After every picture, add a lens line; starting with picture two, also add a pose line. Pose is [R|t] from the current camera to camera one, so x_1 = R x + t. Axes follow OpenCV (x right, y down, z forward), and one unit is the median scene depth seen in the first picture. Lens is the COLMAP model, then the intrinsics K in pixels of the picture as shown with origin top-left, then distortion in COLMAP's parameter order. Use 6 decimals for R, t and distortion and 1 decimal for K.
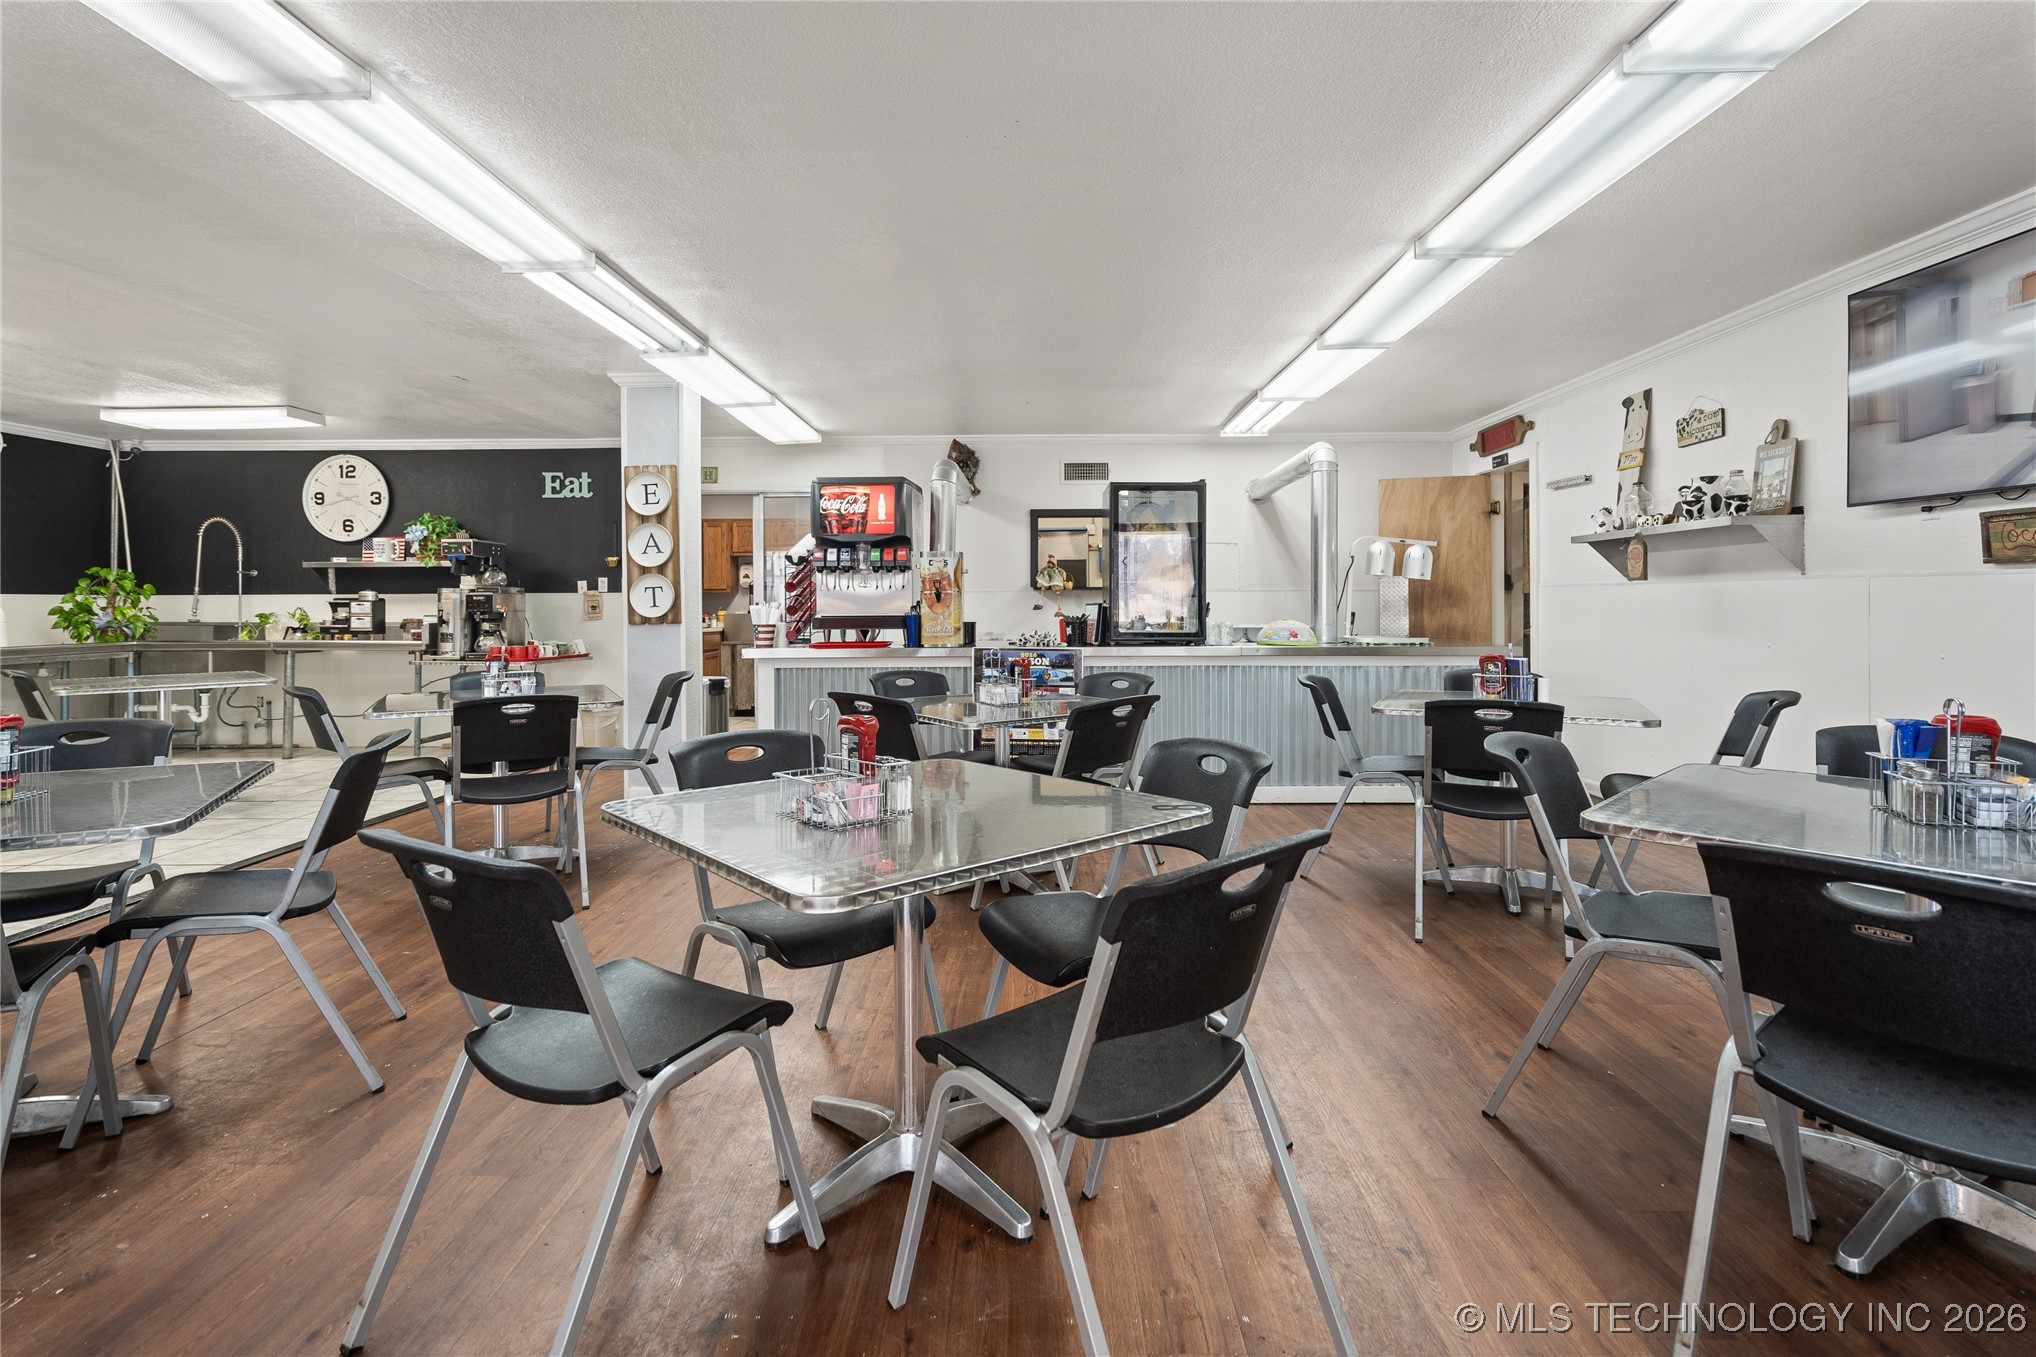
lens RADIAL K [[949.9, 0, 1045.4], [0, 949.9, 607.1], [0, 0, 1]] dist [-0.005156, 0.003377]
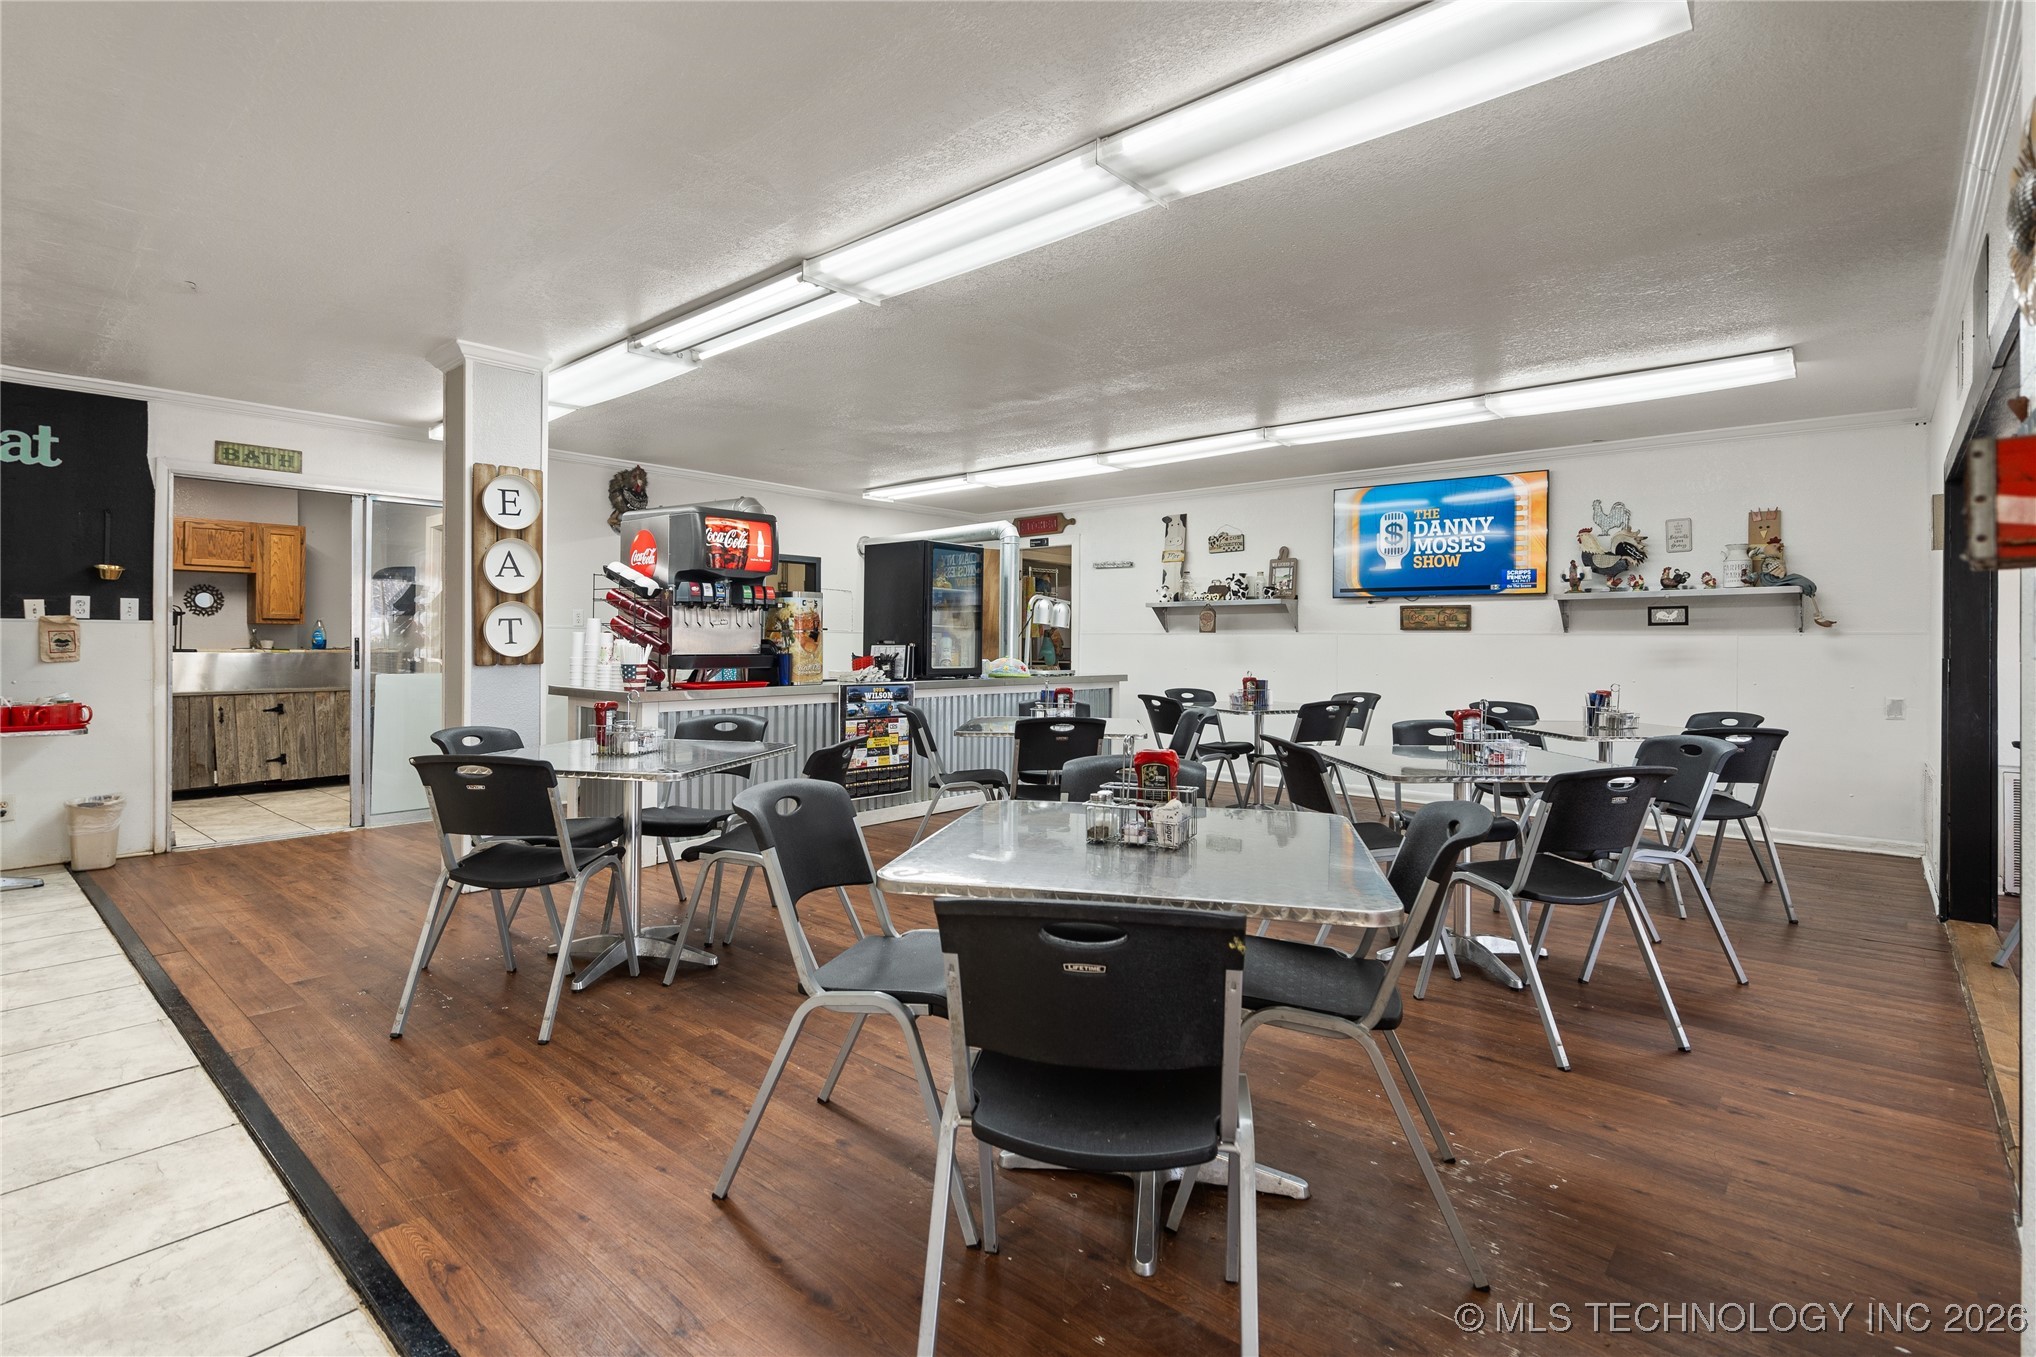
lens RADIAL K [[949.9, 0, 977.4], [0, 949.9, 646.0], [0, 0, 1]] dist [-0.005156, 0.003377]
pose [[0.661989, 0.005963, 0.749490, -0.754930], [-0.006000, 0.999978, -0.002657, 0.001725], [-0.749489, -0.002738, 0.662011, 0.174014]]
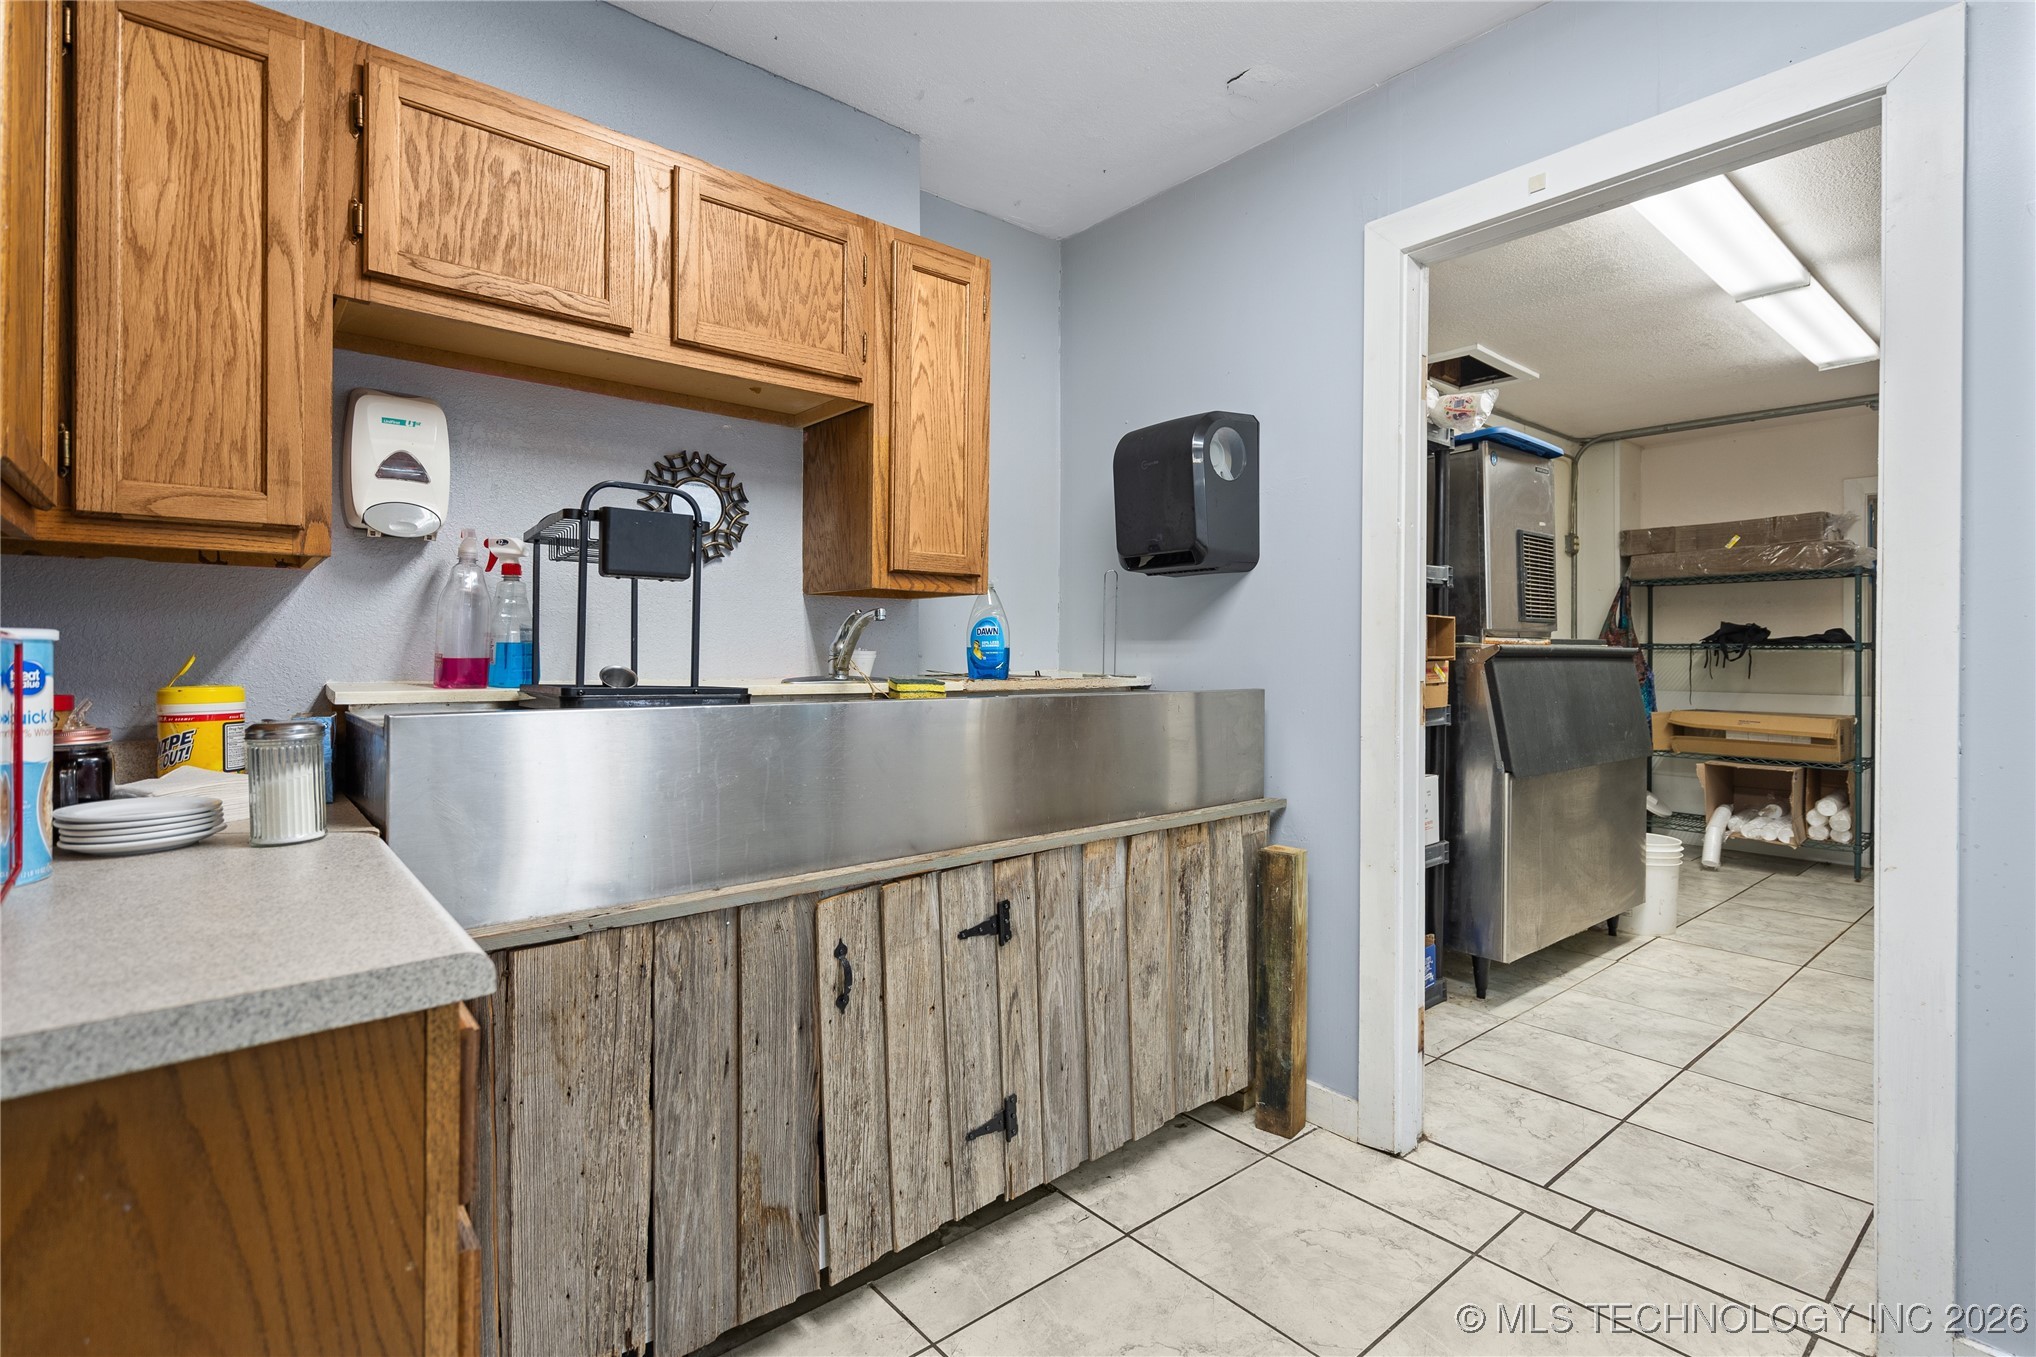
lens RADIAL K [[949.9, 0, 1002.1], [0, 949.9, 659.7], [0, 0, 1]] dist [-0.005156, 0.003377]
pose [[0.758937, 0.009698, 0.651092, -0.629336], [-0.015510, 0.999875, 0.003186, -0.001413], [-0.650979, -0.012516, 0.758993, 1.488621]]
